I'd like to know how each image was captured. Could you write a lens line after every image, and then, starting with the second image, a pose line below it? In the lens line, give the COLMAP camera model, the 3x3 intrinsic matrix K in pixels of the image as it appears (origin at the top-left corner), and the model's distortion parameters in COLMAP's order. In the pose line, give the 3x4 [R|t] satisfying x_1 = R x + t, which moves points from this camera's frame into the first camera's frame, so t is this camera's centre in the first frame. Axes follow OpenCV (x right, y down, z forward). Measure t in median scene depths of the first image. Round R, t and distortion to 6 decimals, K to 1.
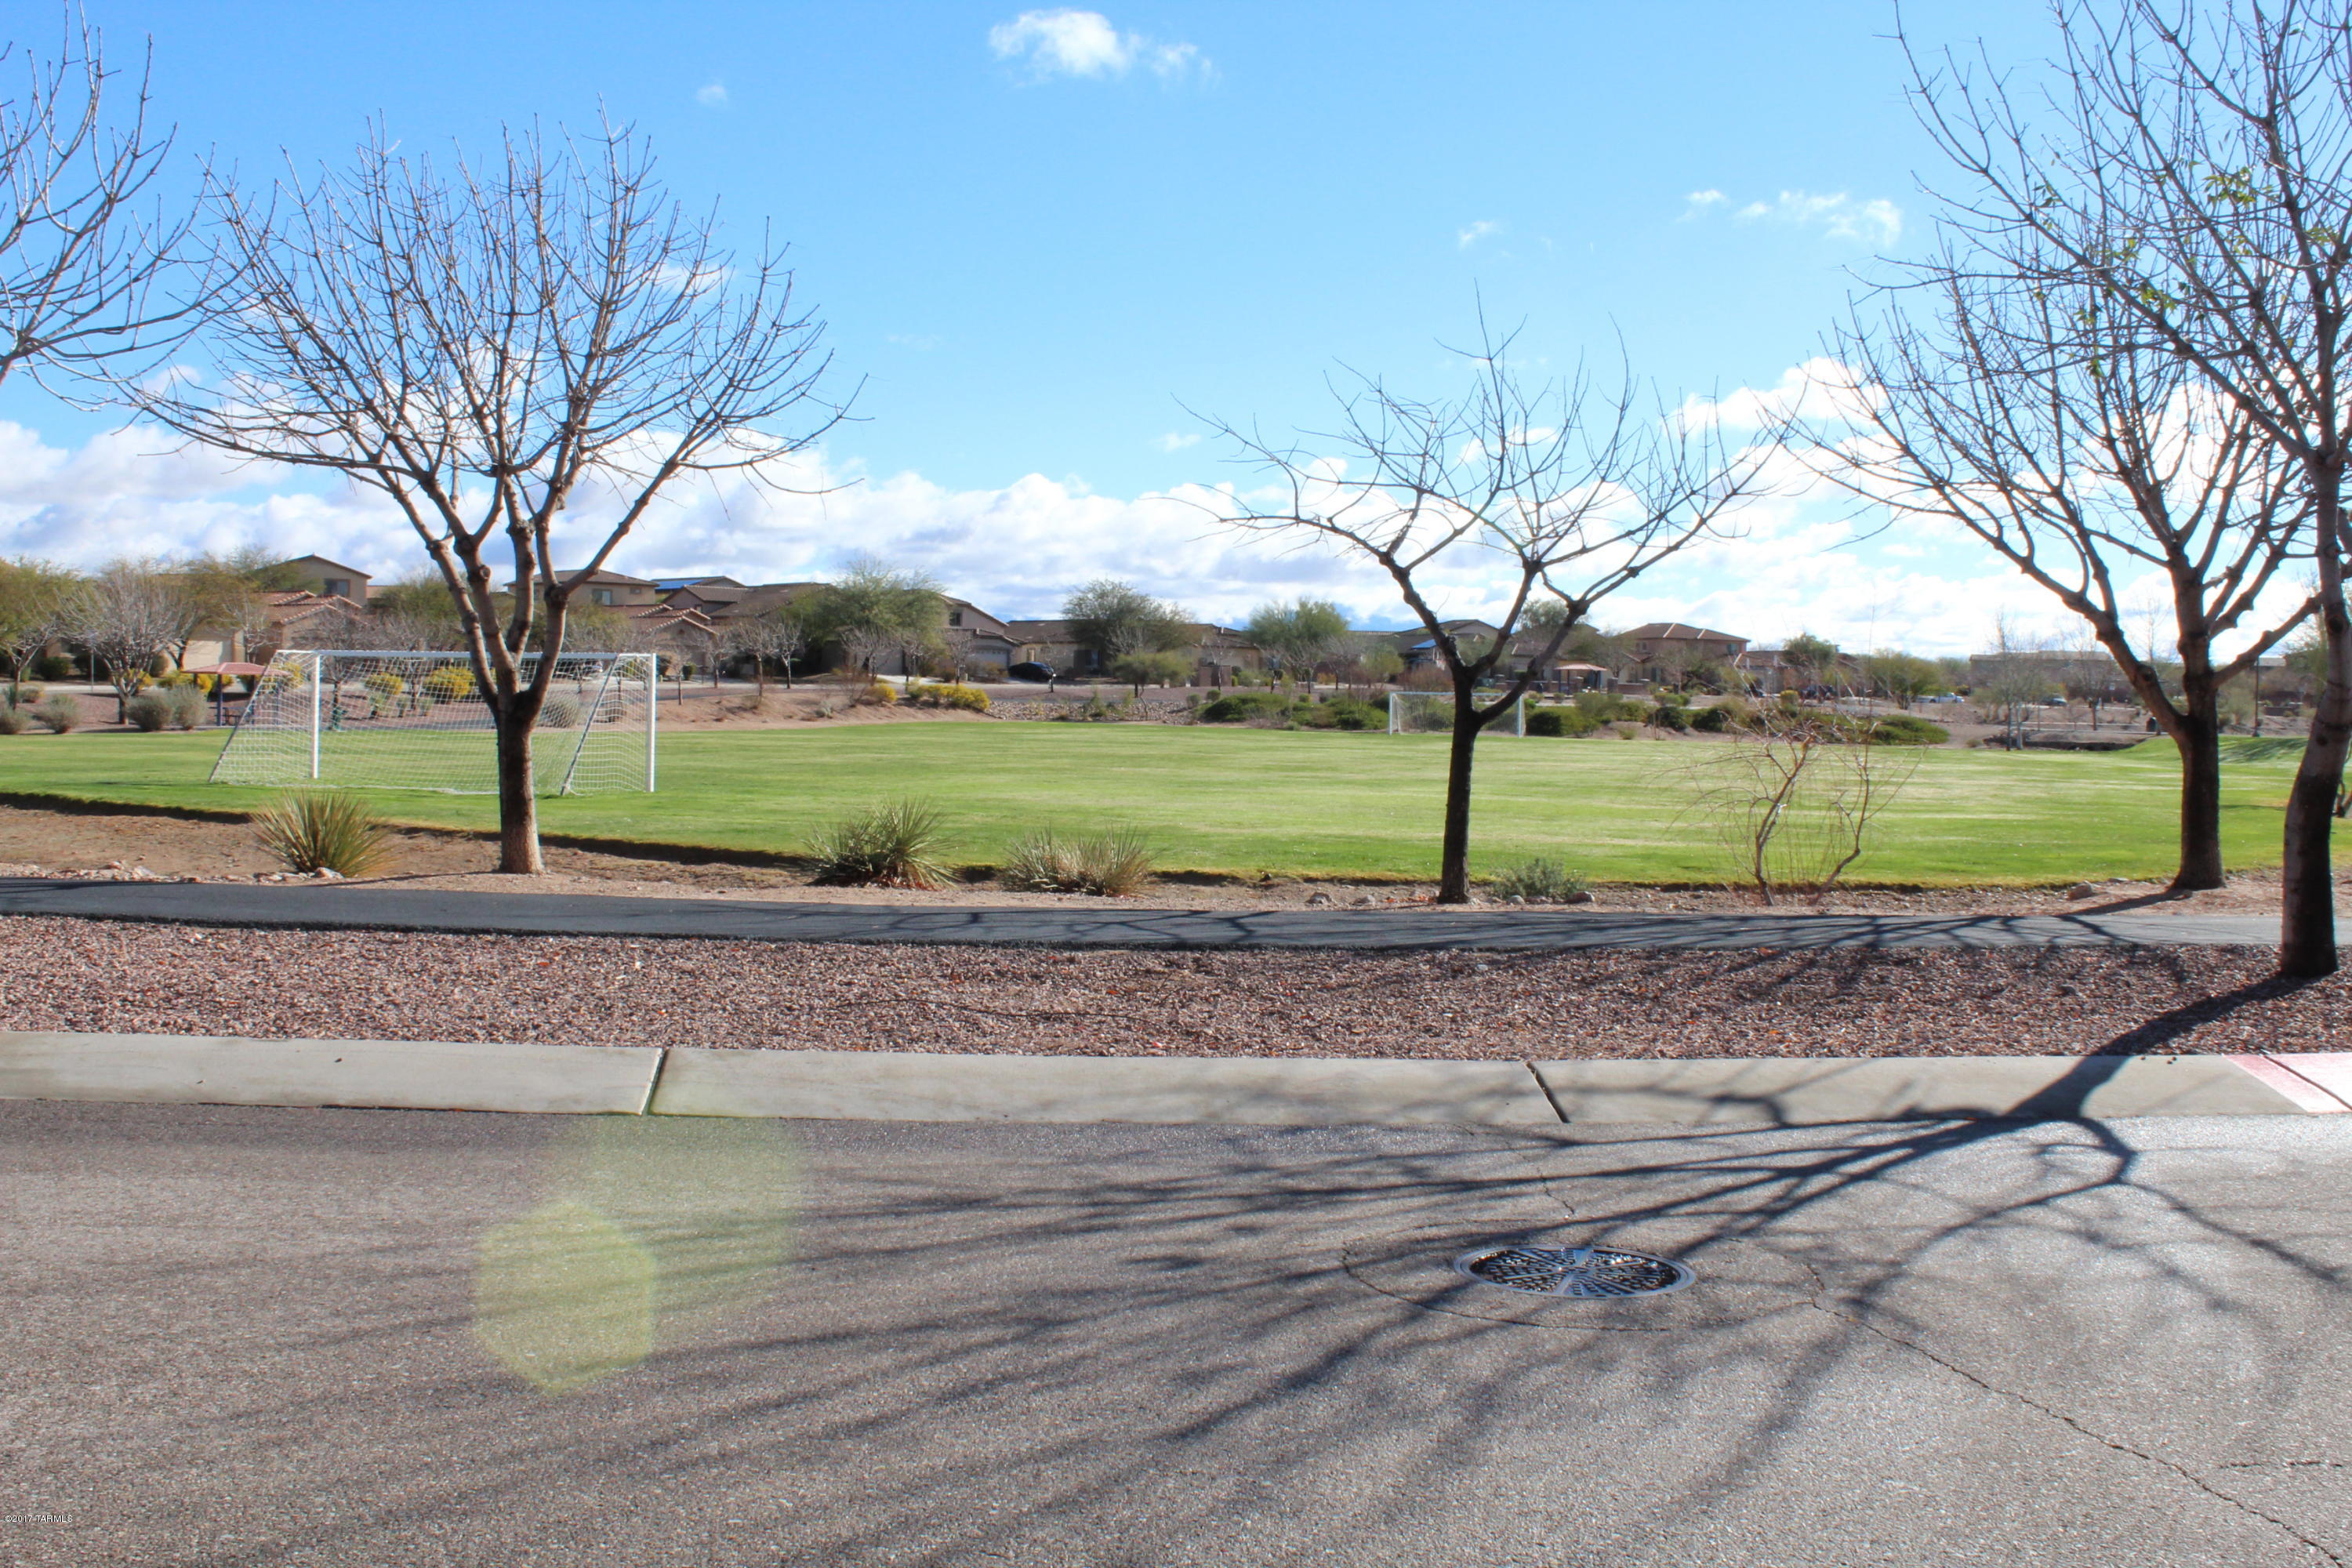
lens RADIAL K [[2245.6, 0, 1302.1], [0, 2245.6, 777.0], [0, 0, 1]] dist [-0.132340, 0.151692]
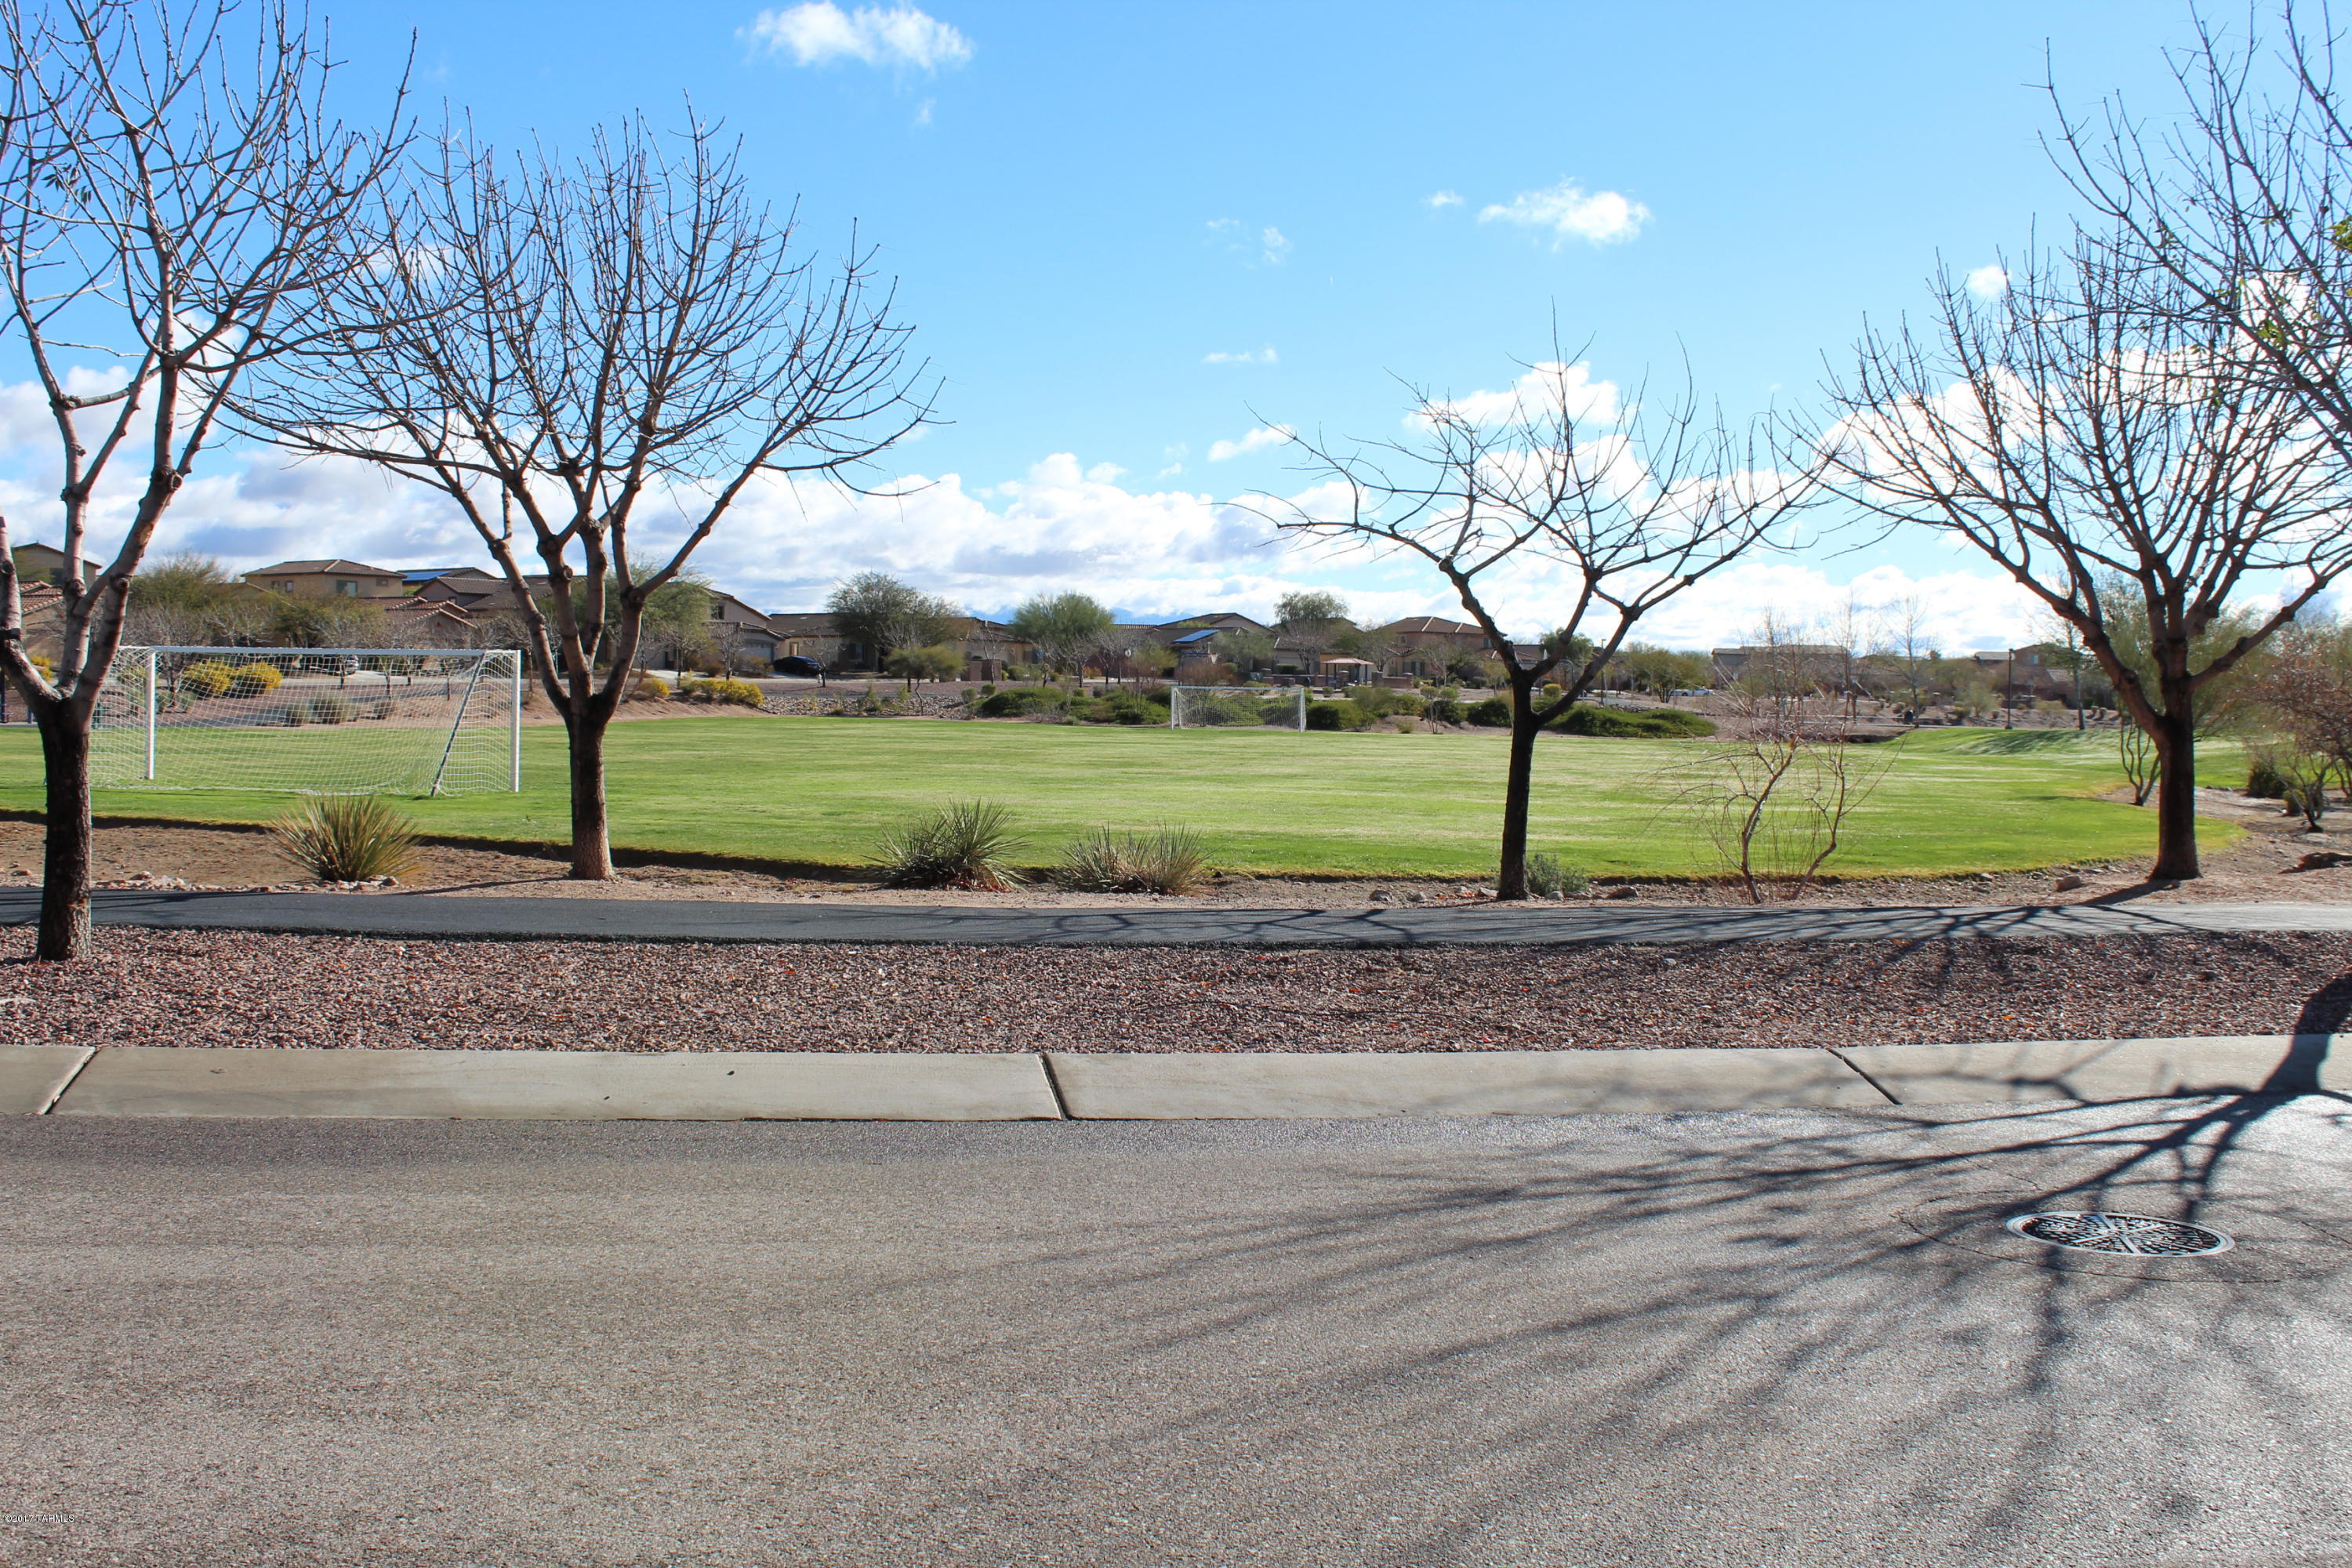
lens RADIAL K [[2245.6, 0, 1302.1], [0, 2245.6, 777.0], [0, 0, 1]] dist [-0.132340, 0.151692]
pose [[0.993652, -0.004001, 0.112426, -0.142808], [0.003678, 0.999988, 0.003084, -0.003617], [-0.112437, -0.002651, 0.993655, -0.014123]]
